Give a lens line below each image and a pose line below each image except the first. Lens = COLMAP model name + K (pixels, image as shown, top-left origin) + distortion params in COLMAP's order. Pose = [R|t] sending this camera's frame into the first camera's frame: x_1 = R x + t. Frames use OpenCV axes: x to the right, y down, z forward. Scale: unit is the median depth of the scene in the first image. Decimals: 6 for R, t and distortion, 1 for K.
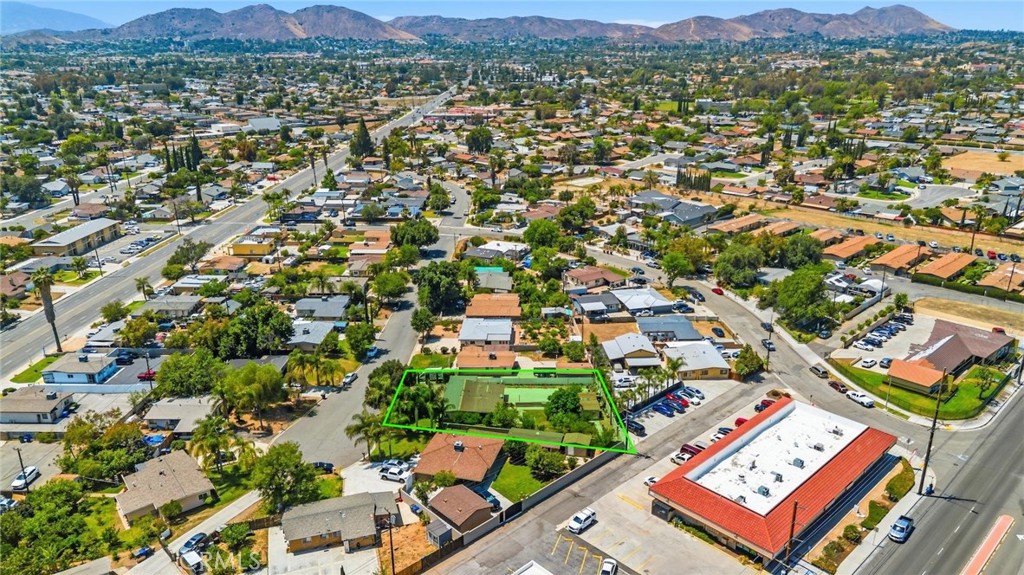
lens RADIAL K [[721.4, 0, 512.9], [0, 721.4, 287.5], [0, 0, 1]] dist [0.002548, 0.000091]
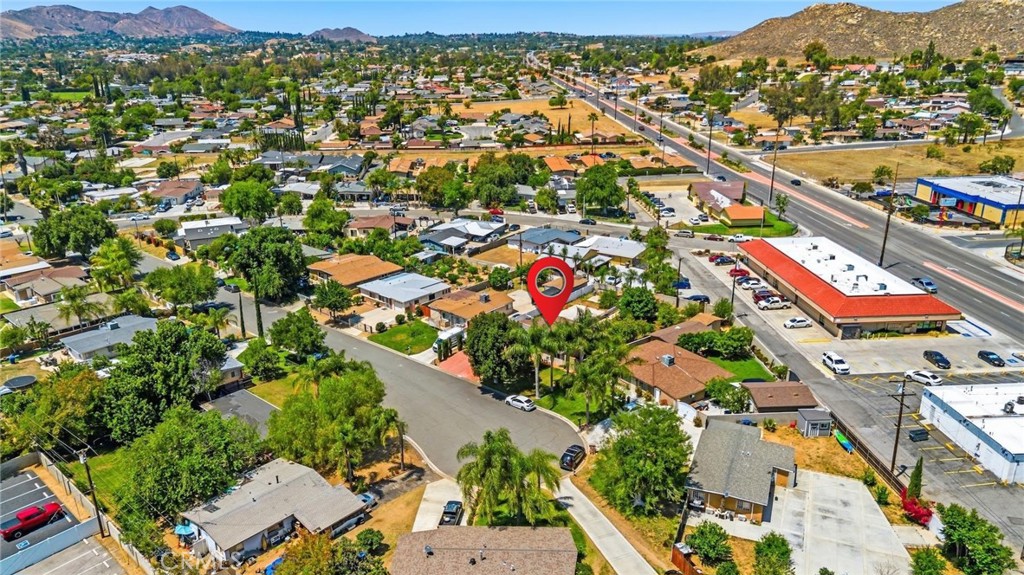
lens RADIAL K [[721.4, 0, 512.9], [0, 721.4, 287.5], [0, 0, 1]] dist [0.002548, 0.000091]
pose [[0.638926, -0.248197, 0.728129, -0.502535], [0.250079, 0.962125, 0.108518, 0.003174], [-0.727484, 0.112755, 0.676796, 0.361805]]
